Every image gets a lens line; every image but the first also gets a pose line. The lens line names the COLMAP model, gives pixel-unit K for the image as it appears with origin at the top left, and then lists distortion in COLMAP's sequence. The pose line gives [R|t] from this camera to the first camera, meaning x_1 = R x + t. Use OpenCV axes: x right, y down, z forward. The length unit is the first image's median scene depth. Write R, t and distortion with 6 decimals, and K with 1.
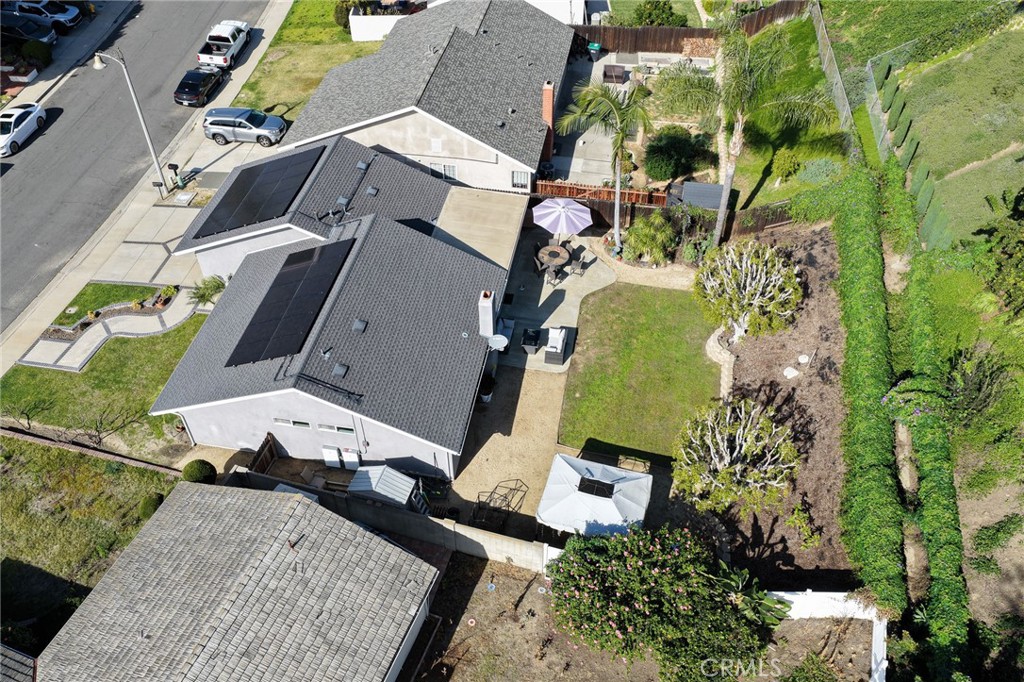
lens RADIAL K [[847.1, 0, 514.1], [0, 847.1, 342.5], [0, 0, 1]] dist [-0.012071, 0.040843]
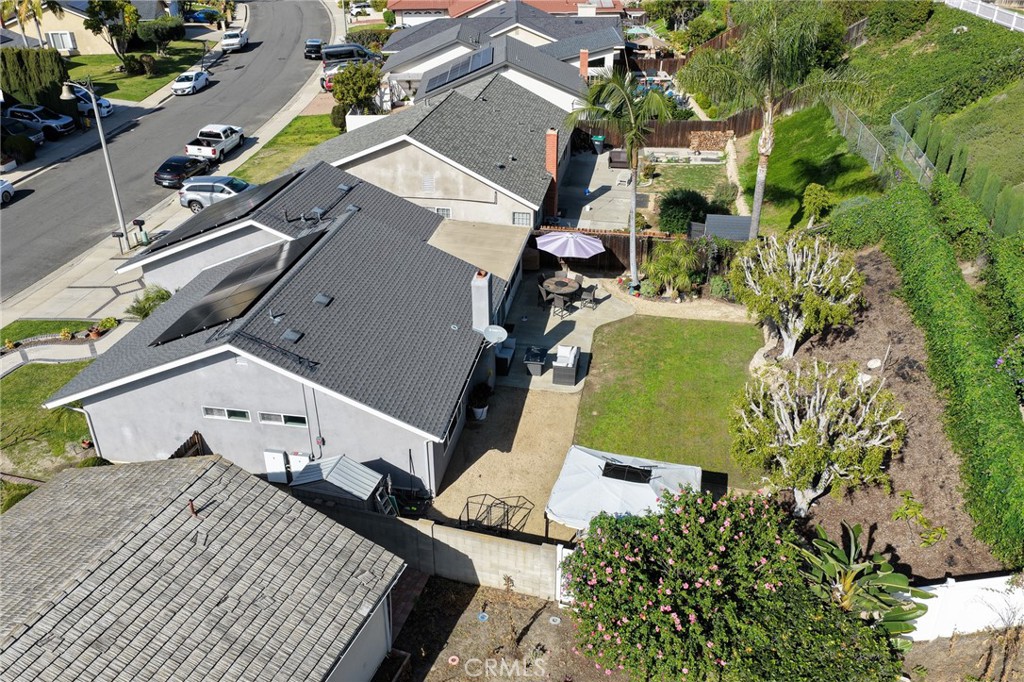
lens RADIAL K [[847.1, 0, 514.1], [0, 847.1, 342.5], [0, 0, 1]] dist [-0.012071, 0.040843]
pose [[0.999999, -0.000605, -0.001091, -0.000046], [0.000279, 0.960795, -0.277258, 0.208788], [0.001216, 0.277258, 0.960795, 0.206113]]
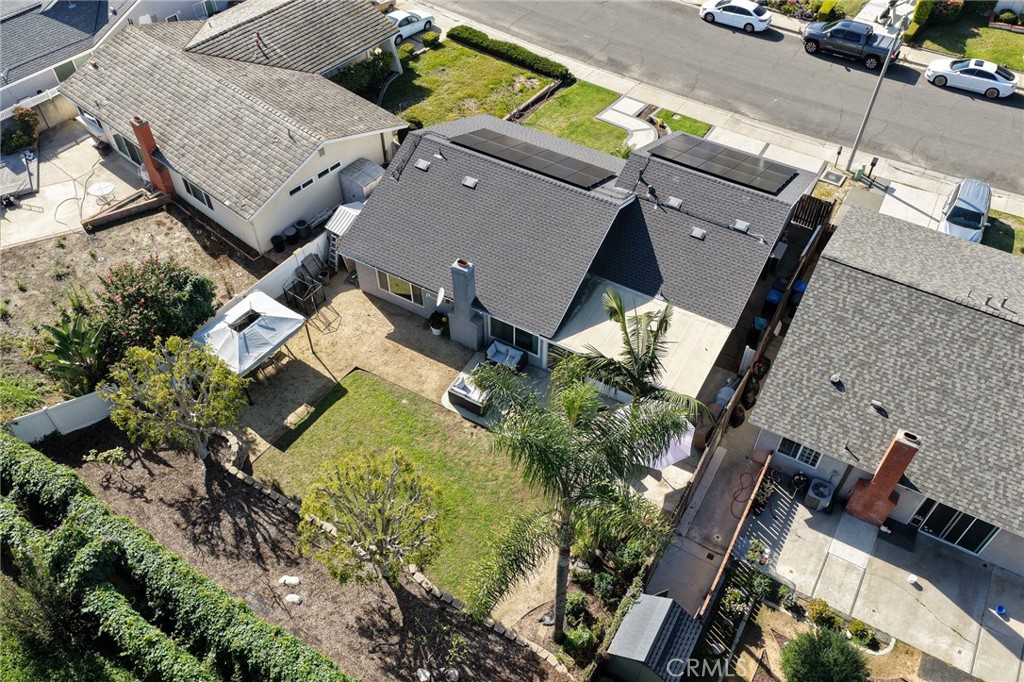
lens RADIAL K [[847.1, 0, 514.1], [0, 847.1, 342.5], [0, 0, 1]] dist [-0.012071, 0.040843]
pose [[-0.339663, 0.707989, -0.619178, 0.544300], [-0.663651, 0.286083, 0.691176, -0.657737], [0.666481, 0.645685, 0.372686, 0.655862]]
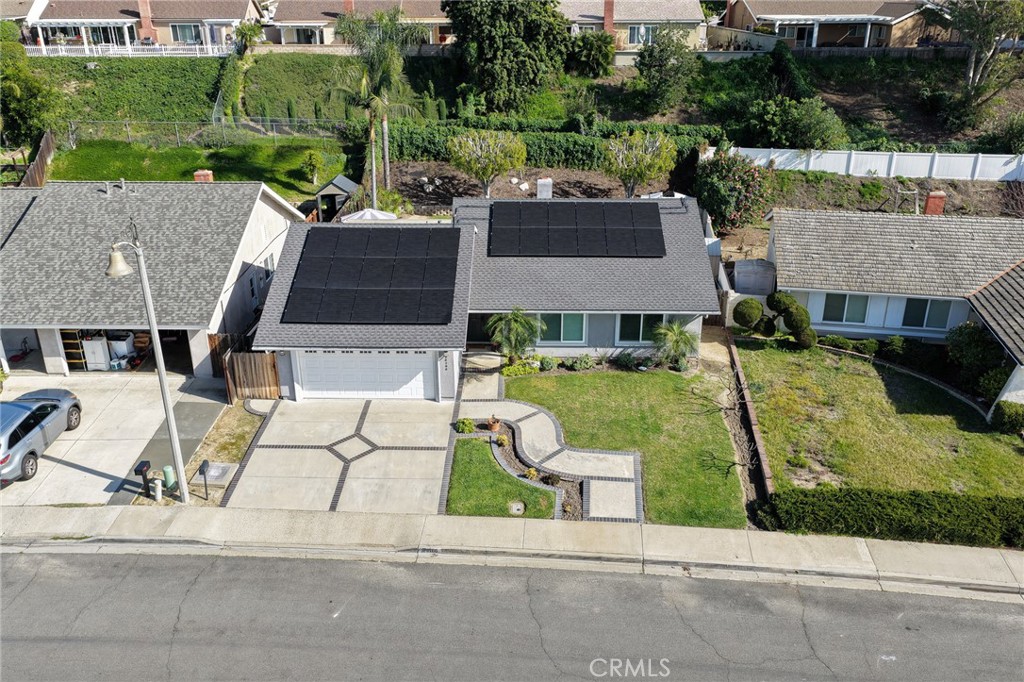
lens RADIAL K [[847.1, 0, 514.1], [0, 847.1, 342.5], [0, 0, 1]] dist [-0.012071, 0.040843]
pose [[-0.156090, -0.389894, 0.907535, -1.098380], [0.700568, 0.604001, 0.379983, -0.364703], [-0.696305, 0.695101, 0.178869, 0.869239]]
